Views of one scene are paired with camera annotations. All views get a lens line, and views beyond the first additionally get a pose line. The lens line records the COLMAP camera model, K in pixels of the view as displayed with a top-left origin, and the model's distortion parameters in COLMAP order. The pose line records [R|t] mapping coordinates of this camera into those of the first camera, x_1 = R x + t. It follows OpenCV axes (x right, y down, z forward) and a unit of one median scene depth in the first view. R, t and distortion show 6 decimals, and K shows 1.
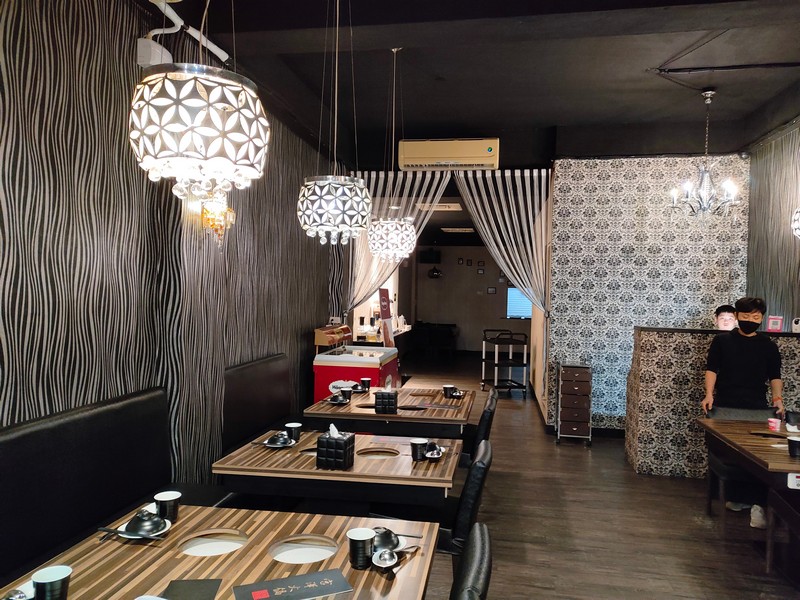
lens RADIAL K [[616.5, 0, 400.0], [0, 616.5, 300.0], [0, 0, 1]] dist [0.073875, -0.099582]
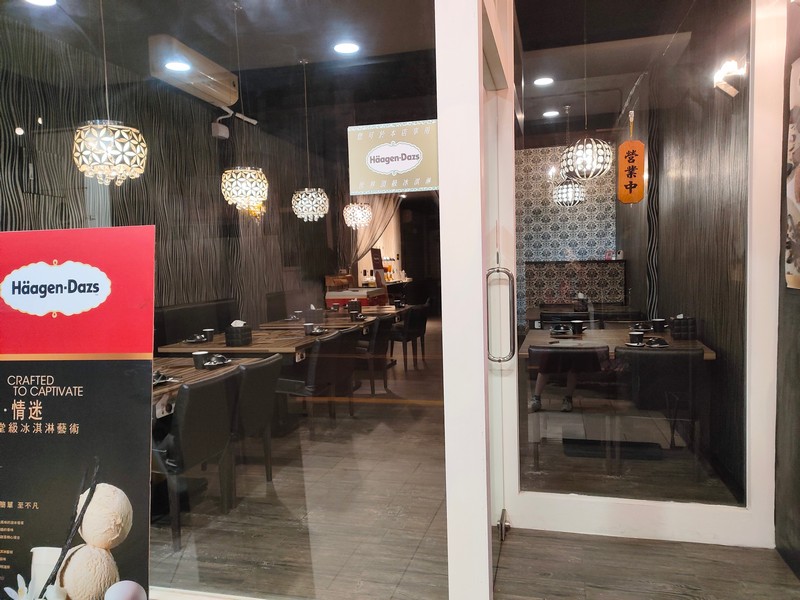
lens RADIAL K [[616.5, 0, 400.0], [0, 616.5, 300.0], [0, 0, 1]] dist [0.073875, -0.099582]
pose [[0.995291, -0.045580, -0.085543, 0.317039], [0.049581, 0.997745, 0.045250, 0.084137], [0.083287, -0.049278, 0.995306, -0.935789]]
